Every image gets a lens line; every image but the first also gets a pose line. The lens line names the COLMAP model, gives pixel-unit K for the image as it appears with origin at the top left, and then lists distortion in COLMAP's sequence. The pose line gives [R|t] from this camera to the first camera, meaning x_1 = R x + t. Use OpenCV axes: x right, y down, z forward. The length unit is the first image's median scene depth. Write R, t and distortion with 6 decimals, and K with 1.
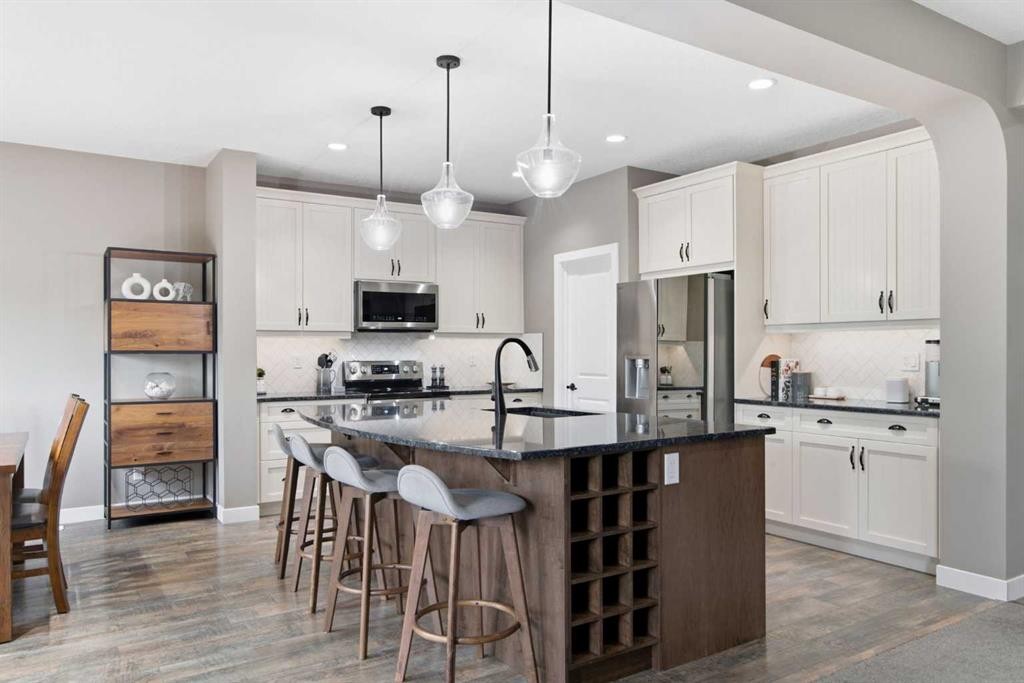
lens RADIAL K [[724.2, 0, 508.7], [0, 724.2, 354.1], [0, 0, 1]] dist [-0.059028, 0.096842]
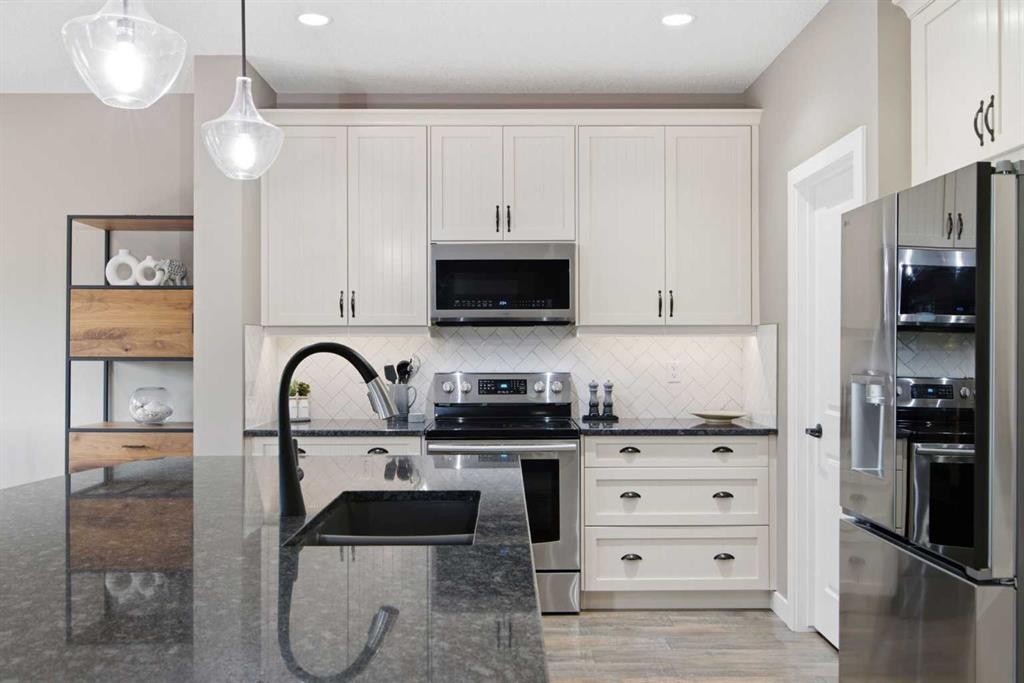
lens RADIAL K [[892.8, 0, 512.1], [0, 892.8, 340.3], [0, 0, 1]] dist [0.004802, -0.002878]
pose [[0.845979, -0.002235, -0.533212, 0.291009], [-0.002982, 0.999956, -0.008923, -0.014188], [0.533208, 0.009139, 0.845935, 0.447856]]
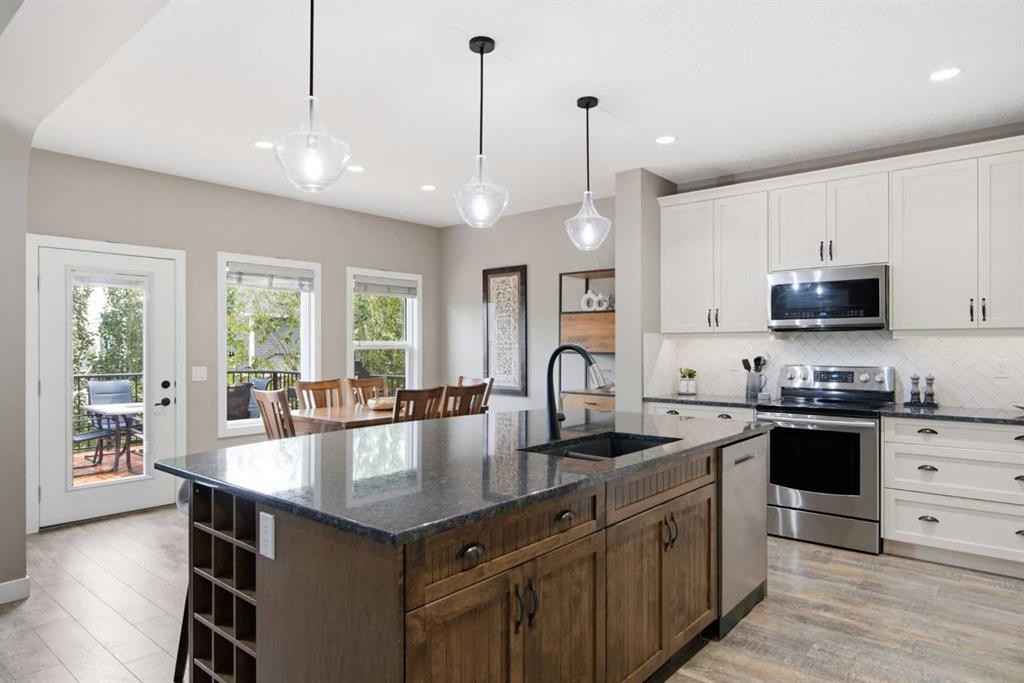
lens RADIAL K [[612.2, 0, 513.7], [0, 612.2, 344.8], [0, 0, 1]] dist [-0.002972, -0.001695]
pose [[0.297256, 0.000497, -0.954798, 0.462707], [-0.004650, 0.999989, -0.000928, -0.015210], [0.954786, 0.004716, 0.297255, 0.553344]]
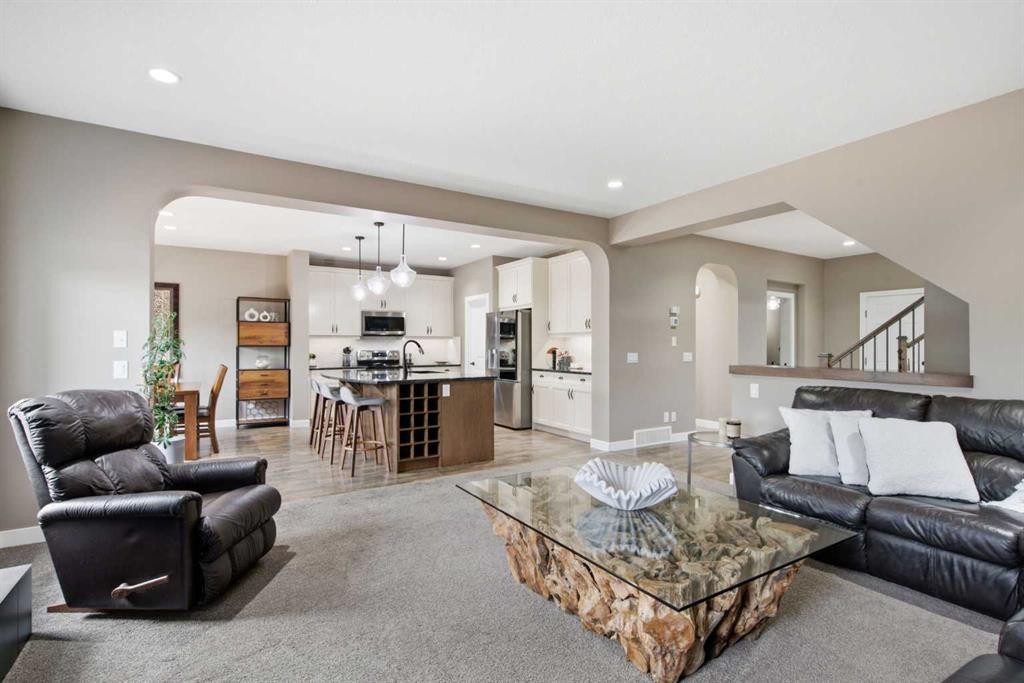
lens RADIAL K [[489.1, 0, 511.8], [0, 489.1, 343.4], [0, 0, 1]] dist [0.001985, -0.000135]
pose [[0.999914, 0.001683, -0.012971, 0.258200], [-0.001798, 0.999959, -0.008840, 0.001046], [0.012955, 0.008863, 0.999877, -0.416154]]
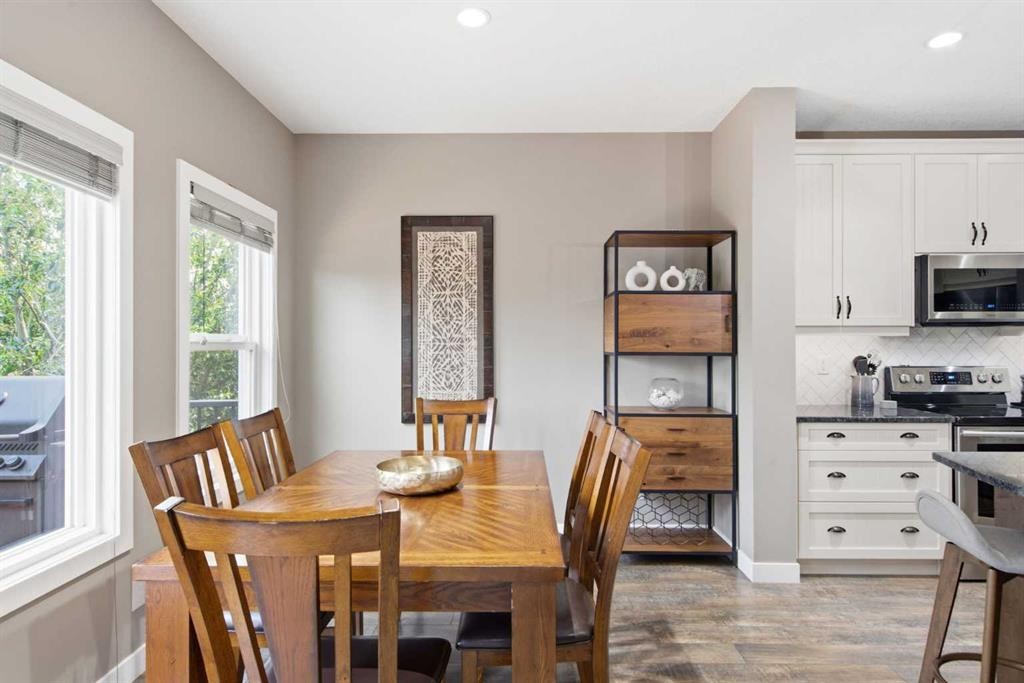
lens RADIAL K [[567.2, 0, 513.4], [0, 567.2, 341.9], [0, 0, 1]] dist [0.007864, -0.001876]
pose [[0.839136, -0.001414, -0.543919, -0.277864], [-0.004000, 0.999954, -0.008769, -0.010244], [0.543907, 0.009534, 0.839092, 0.350808]]
